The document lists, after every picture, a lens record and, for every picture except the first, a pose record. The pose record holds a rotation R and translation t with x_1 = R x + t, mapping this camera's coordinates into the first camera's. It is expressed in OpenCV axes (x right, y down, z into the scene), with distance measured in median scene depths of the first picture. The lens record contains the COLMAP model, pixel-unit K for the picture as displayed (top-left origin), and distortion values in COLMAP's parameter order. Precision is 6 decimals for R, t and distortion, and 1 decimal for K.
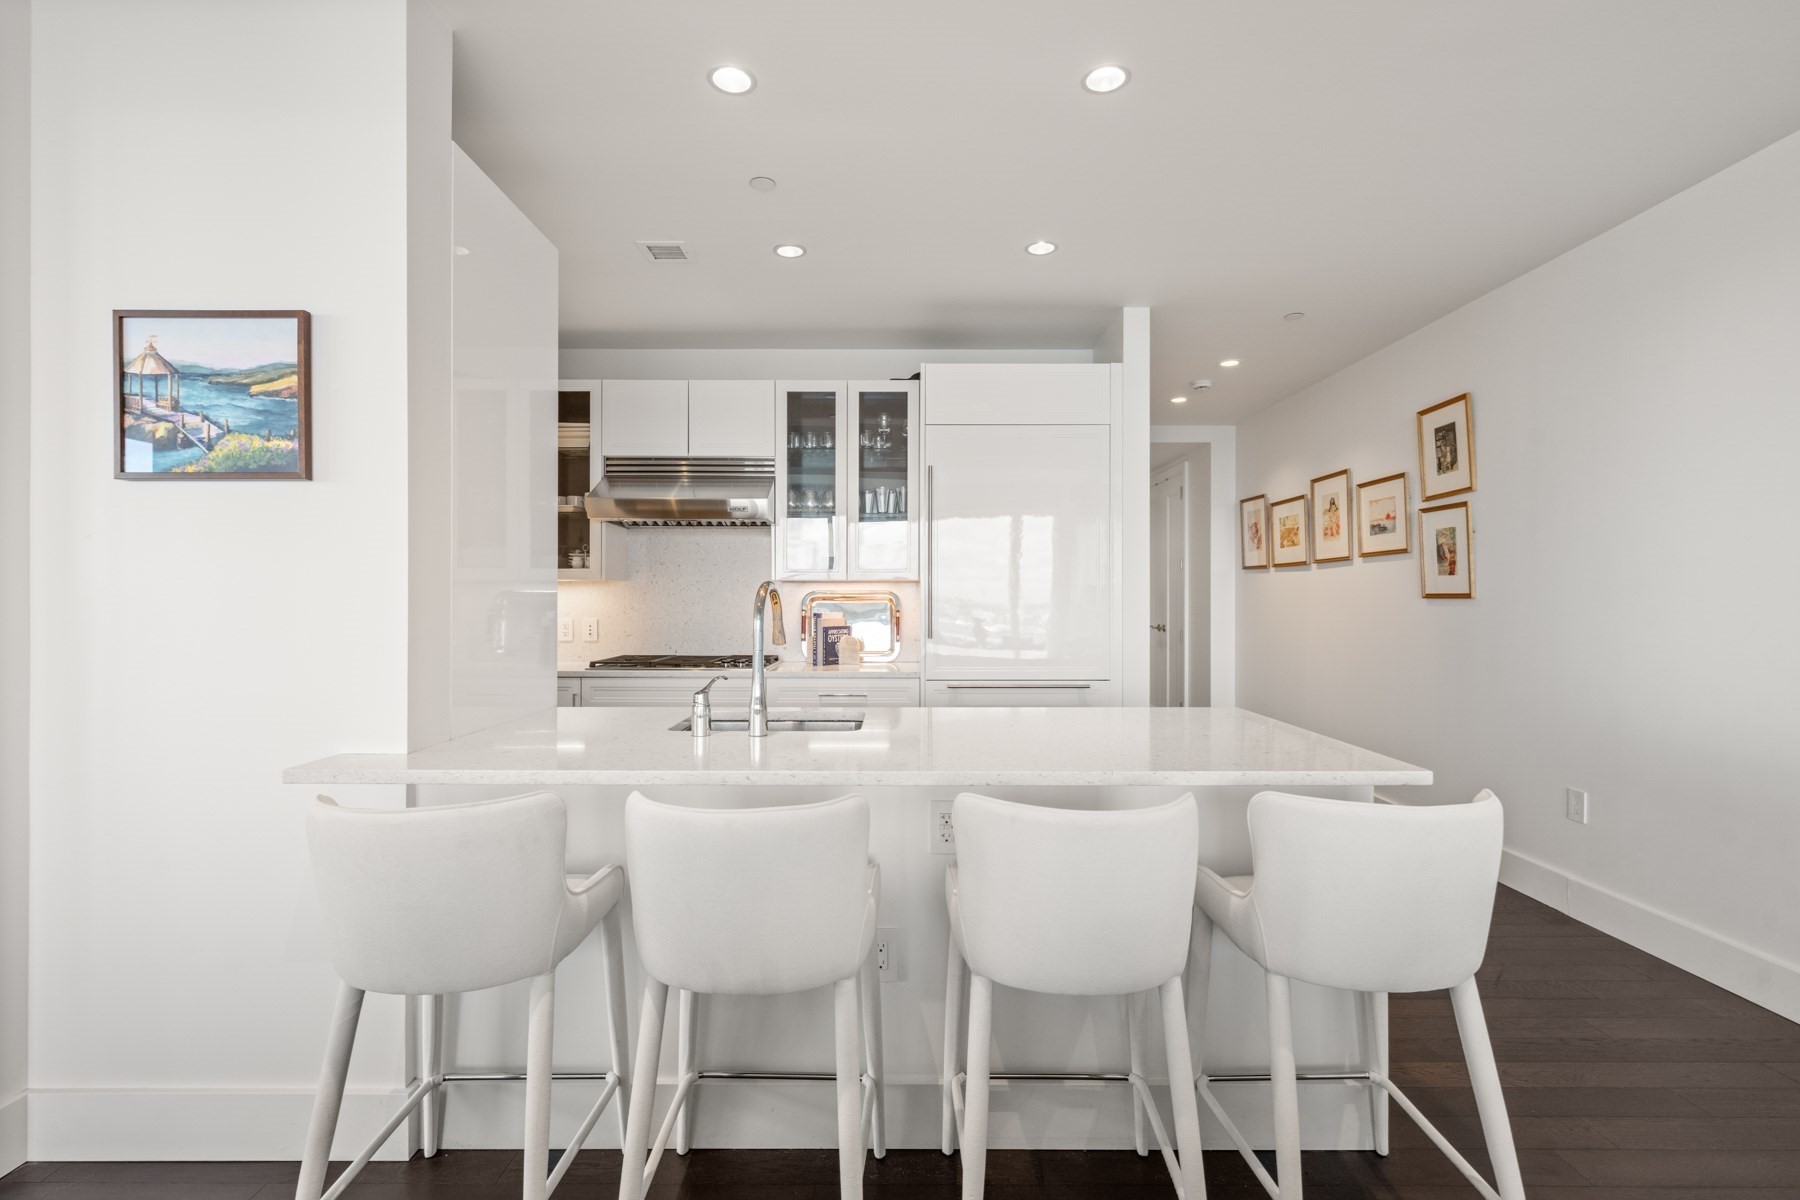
lens RADIAL K [[809.5, 0, 900.0], [0, 809.5, 600.0], [0, 0, 1]] dist [0.001631, 0.000123]
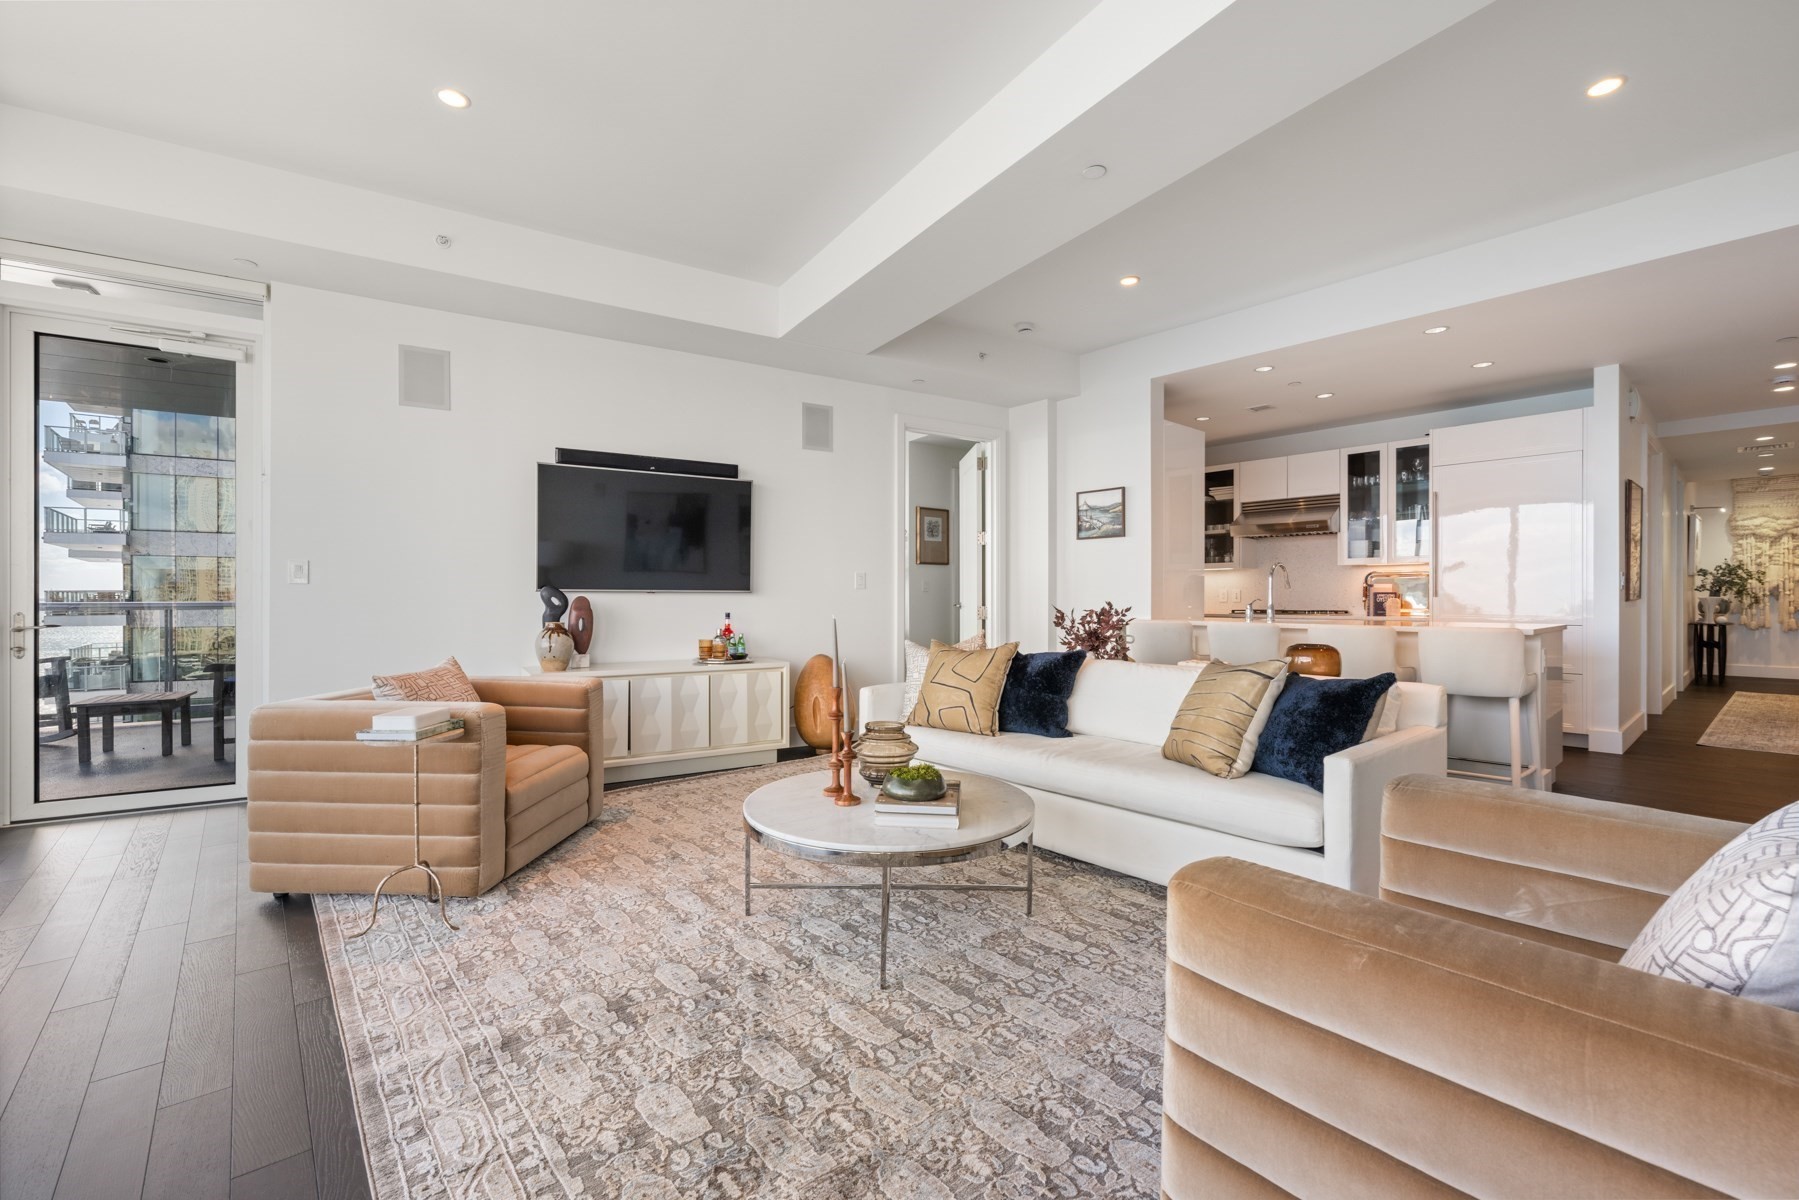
lens RADIAL K [[767.7, 0, 905.3], [0, 767.7, 604.2], [0, 0, 1]] dist [-0.001929, -0.000076]
pose [[0.664854, 0.003956, -0.746962, 0.478553], [0.000931, 0.999981, 0.006124, 0.050705], [0.746972, -0.004768, 0.664838, -0.823577]]
